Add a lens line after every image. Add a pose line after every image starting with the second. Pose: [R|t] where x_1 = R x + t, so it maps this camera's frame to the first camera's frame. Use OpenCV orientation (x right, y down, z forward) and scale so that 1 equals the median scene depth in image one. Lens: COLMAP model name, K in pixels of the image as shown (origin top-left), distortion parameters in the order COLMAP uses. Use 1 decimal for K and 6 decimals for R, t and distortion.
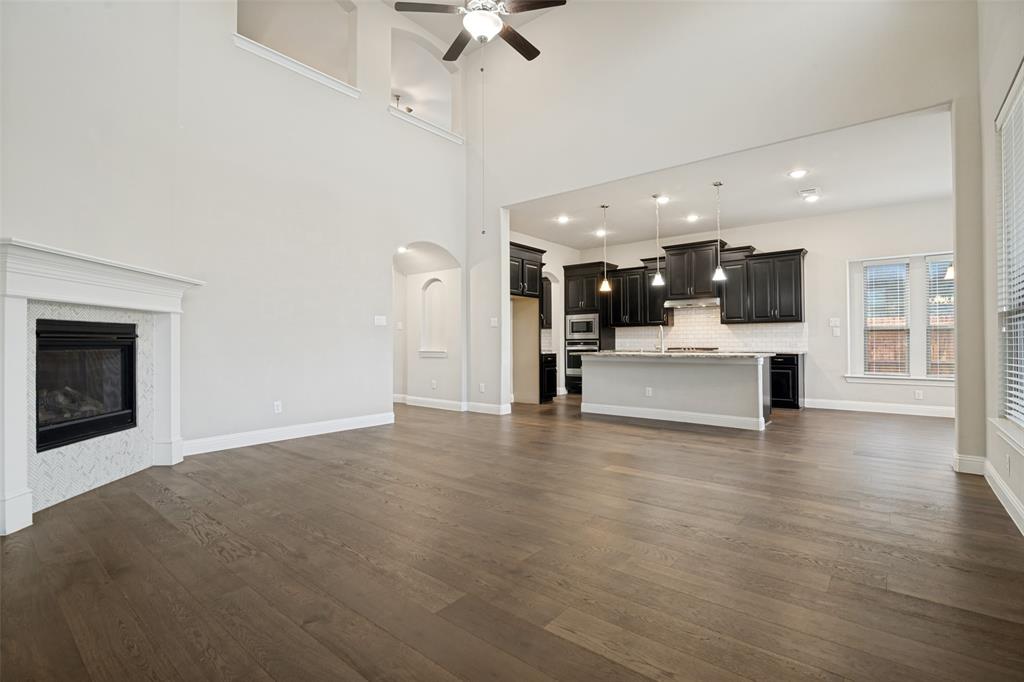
lens RADIAL K [[470.7, 0, 513.6], [0, 470.7, 338.4], [0, 0, 1]] dist [-0.019275, -0.000542]
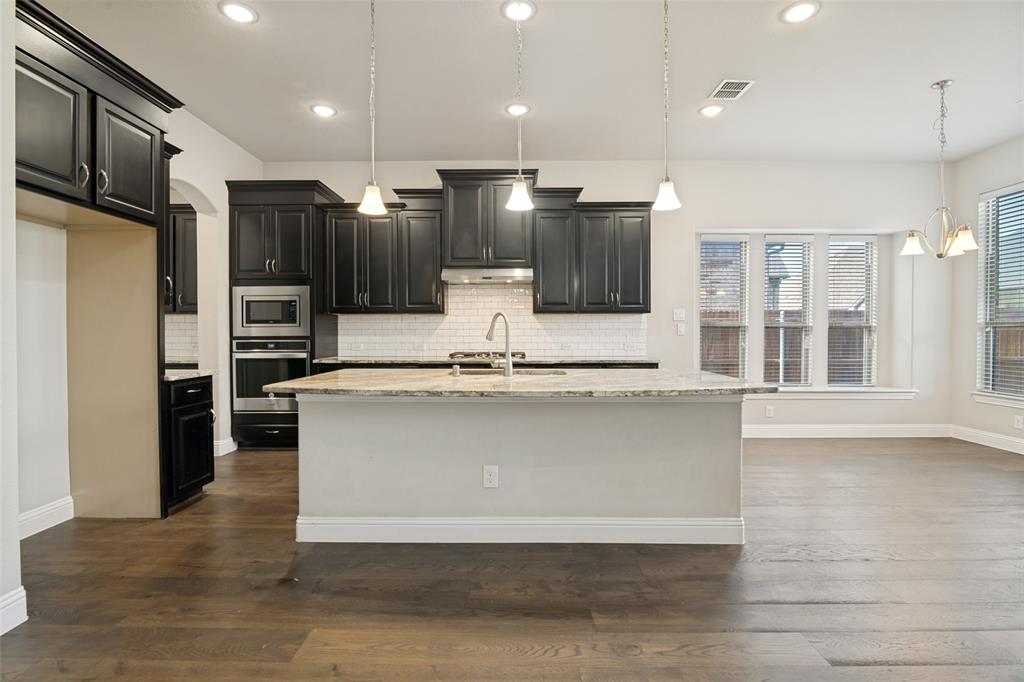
lens RADIAL K [[470.7, 0, 513.6], [0, 470.7, 338.4], [0, 0, 1]] dist [-0.019275, -0.000542]
pose [[0.777910, -0.004817, 0.628357, 0.041605], [-0.007658, 0.999824, 0.017145, -0.008220], [-0.628329, -0.018149, 0.777736, 0.537964]]
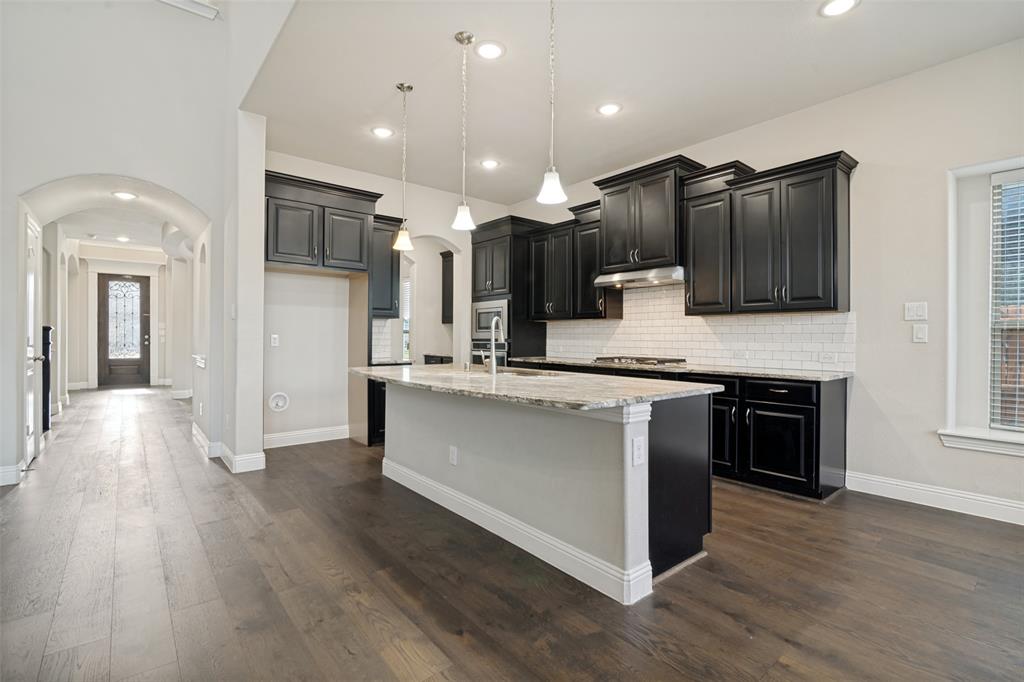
lens RADIAL K [[470.7, 0, 513.6], [0, 470.7, 338.4], [0, 0, 1]] dist [-0.019275, -0.000542]
pose [[0.981931, 0.010798, -0.188933, 0.346587], [-0.008770, 0.999895, 0.011568, -0.008813], [0.189038, -0.009702, 0.981922, 0.430216]]
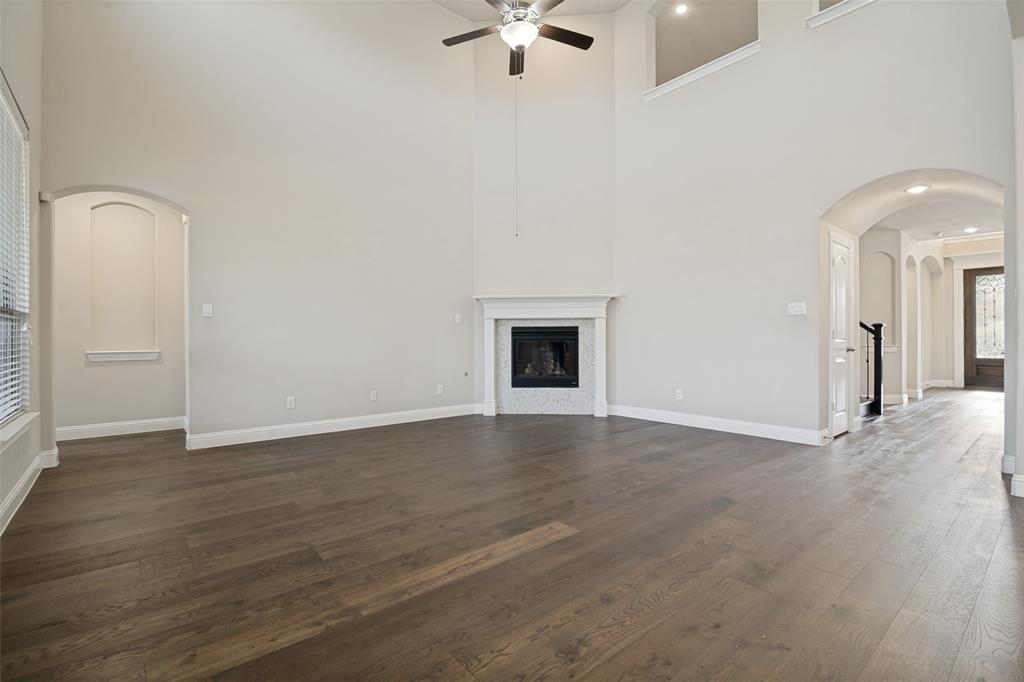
lens RADIAL K [[470.7, 0, 513.6], [0, 470.7, 338.4], [0, 0, 1]] dist [-0.019275, -0.000542]
pose [[-0.188863, 0.004439, -0.981993, 0.420859], [0.012006, 0.999925, 0.002211, 0.002784], [0.981930, -0.011372, -0.188902, 0.511391]]
